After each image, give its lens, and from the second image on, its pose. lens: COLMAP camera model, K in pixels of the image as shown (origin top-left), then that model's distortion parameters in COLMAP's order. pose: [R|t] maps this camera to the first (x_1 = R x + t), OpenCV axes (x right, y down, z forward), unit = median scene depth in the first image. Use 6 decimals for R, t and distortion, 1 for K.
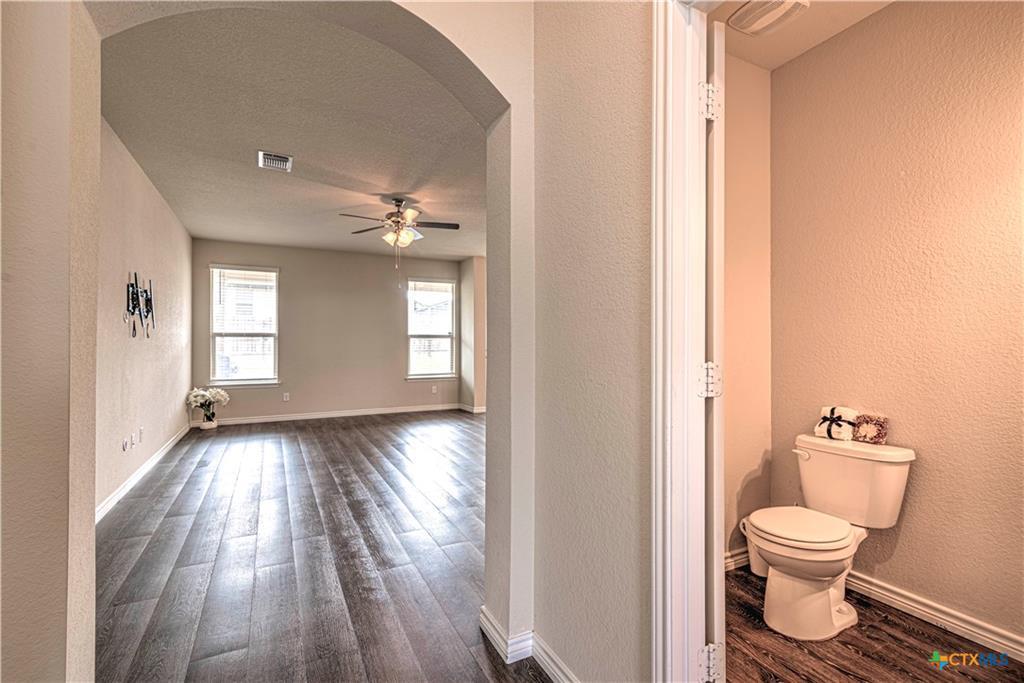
lens RADIAL K [[475.3, 0, 510.8], [0, 475.3, 341.6], [0, 0, 1]] dist [0.011753, -0.000294]
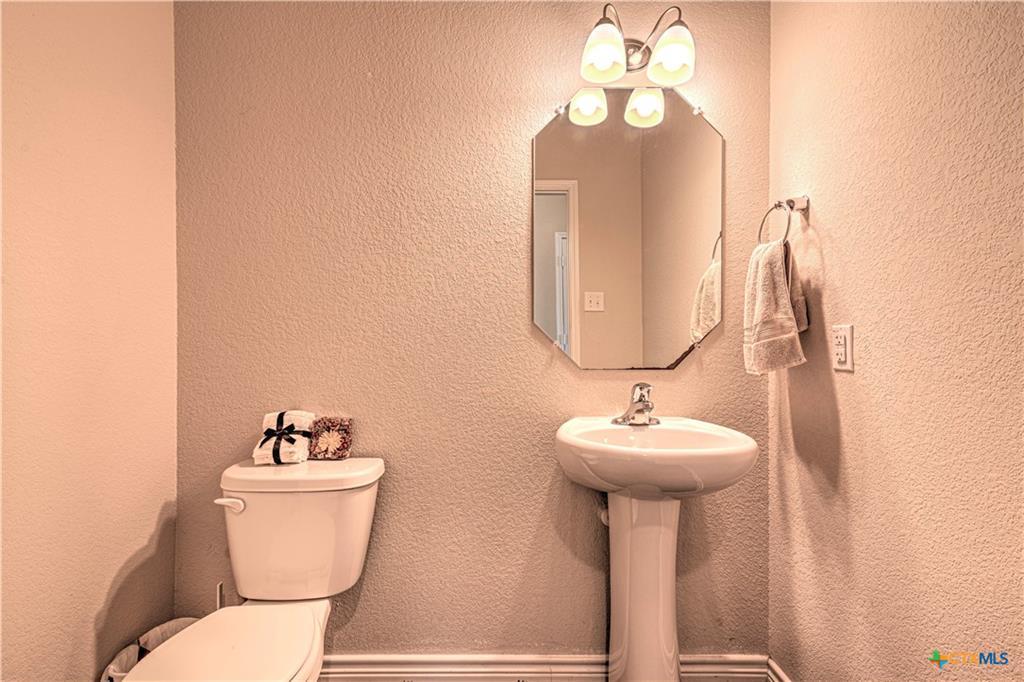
lens RADIAL K [[475.3, 0, 510.3], [0, 475.3, 342.5], [0, 0, 1]] dist [0.011753, -0.000294]
pose [[0.466710, -0.006135, 0.884389, 0.266554], [-0.009021, 0.999891, 0.011696, 0.036491], [-0.884364, -0.013437, 0.466604, 0.450730]]
